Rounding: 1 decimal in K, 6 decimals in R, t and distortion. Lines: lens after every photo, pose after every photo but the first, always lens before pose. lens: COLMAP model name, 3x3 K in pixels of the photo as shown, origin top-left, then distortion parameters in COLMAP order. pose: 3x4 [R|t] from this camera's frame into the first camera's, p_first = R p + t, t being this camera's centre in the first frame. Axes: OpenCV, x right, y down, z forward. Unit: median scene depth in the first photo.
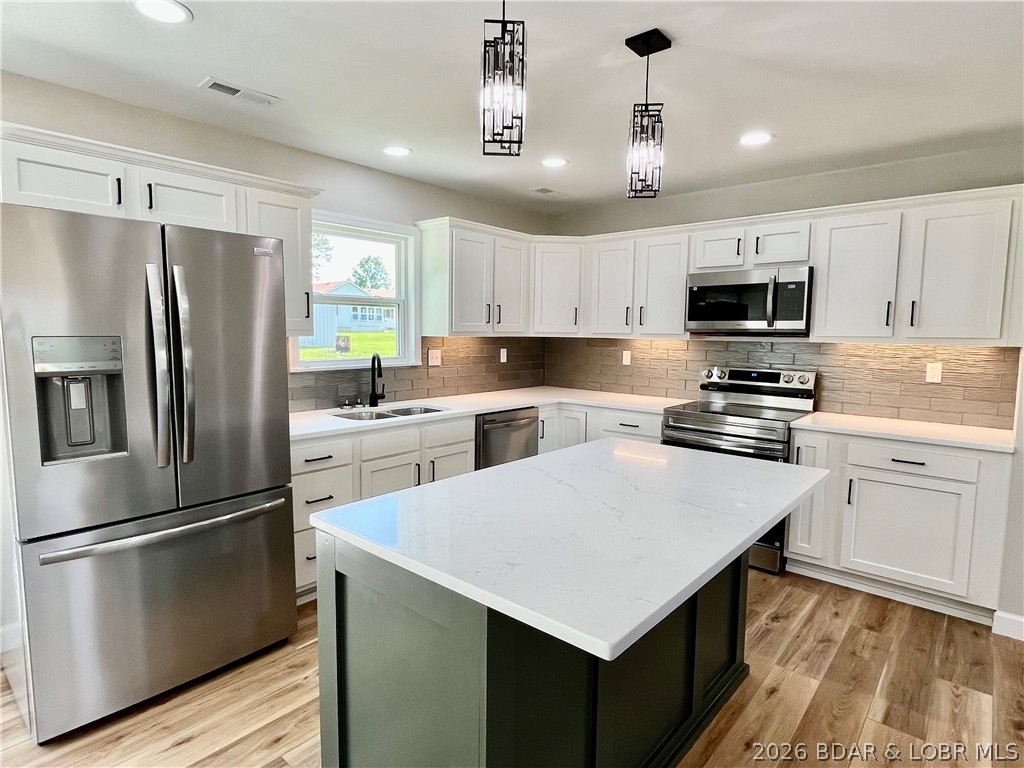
lens RADIAL K [[556.6, 0, 507.5], [0, 556.6, 385.4], [0, 0, 1]] dist [-0.003831, -0.000923]
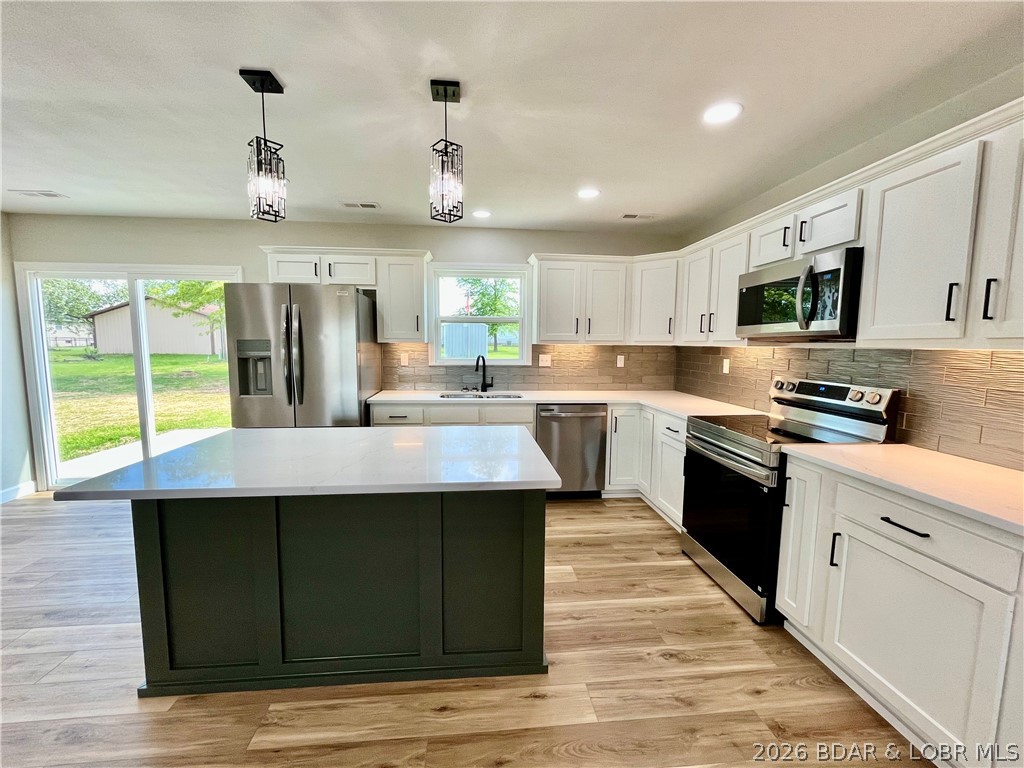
lens RADIAL K [[414.1, 0, 509.7], [0, 414.1, 385.0], [0, 0, 1]] dist [-0.001693, -0.000686]
pose [[0.729491, 0.063022, -0.681080, 0.554842], [-0.067665, 0.997511, 0.019828, -0.005818], [0.680635, 0.031621, 0.731940, 0.253221]]
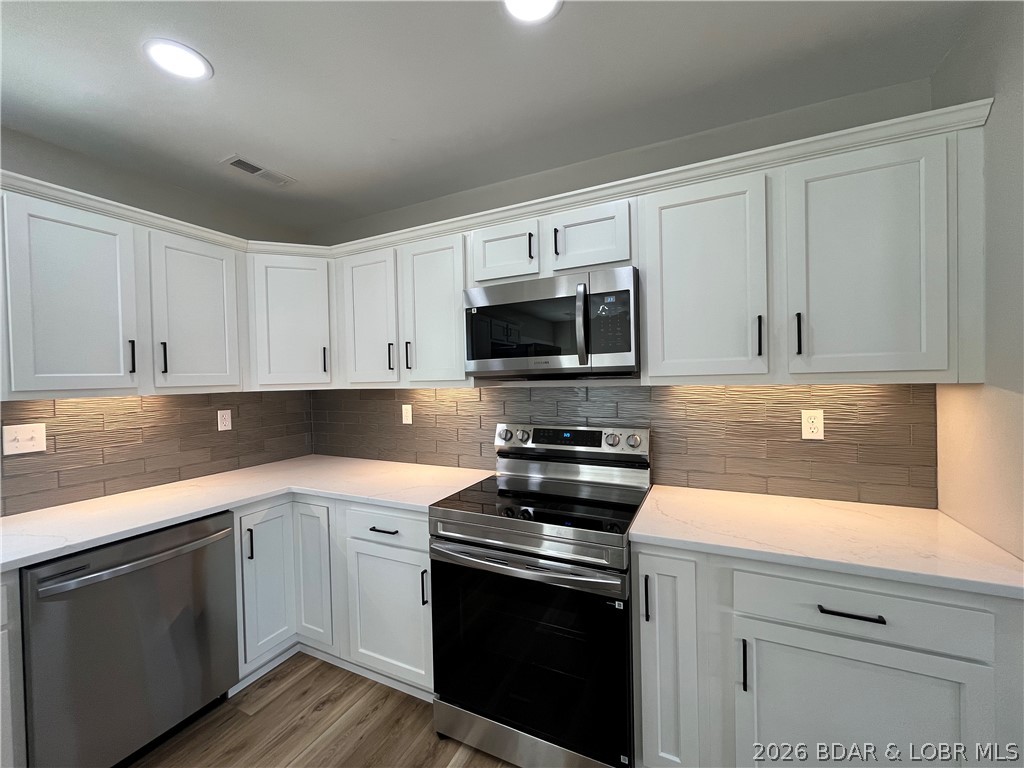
lens RADIAL K [[414.1, 0, 509.7], [0, 414.1, 385.0], [0, 0, 1]] dist [-0.001693, -0.000686]
pose [[0.964003, -0.037821, 0.263190, 0.257155], [0.059380, 0.995456, -0.074447, -0.049756], [-0.259178, 0.087395, 0.961867, 0.549875]]
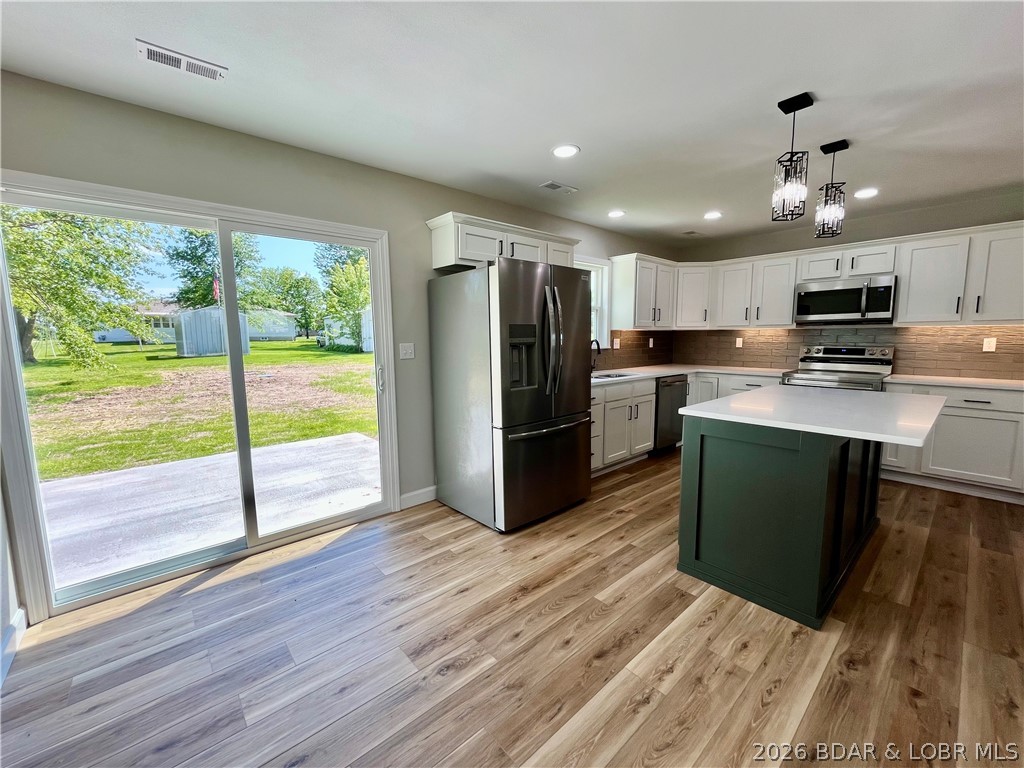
lens RADIAL K [[414.1, 0, 509.7], [0, 414.1, 385.0], [0, 0, 1]] dist [-0.001693, -0.000686]
pose [[0.991855, -0.004727, -0.127284, -0.323265], [0.007213, 0.999792, 0.019075, 0.048754], [0.127168, -0.019837, 0.991683, -0.227716]]
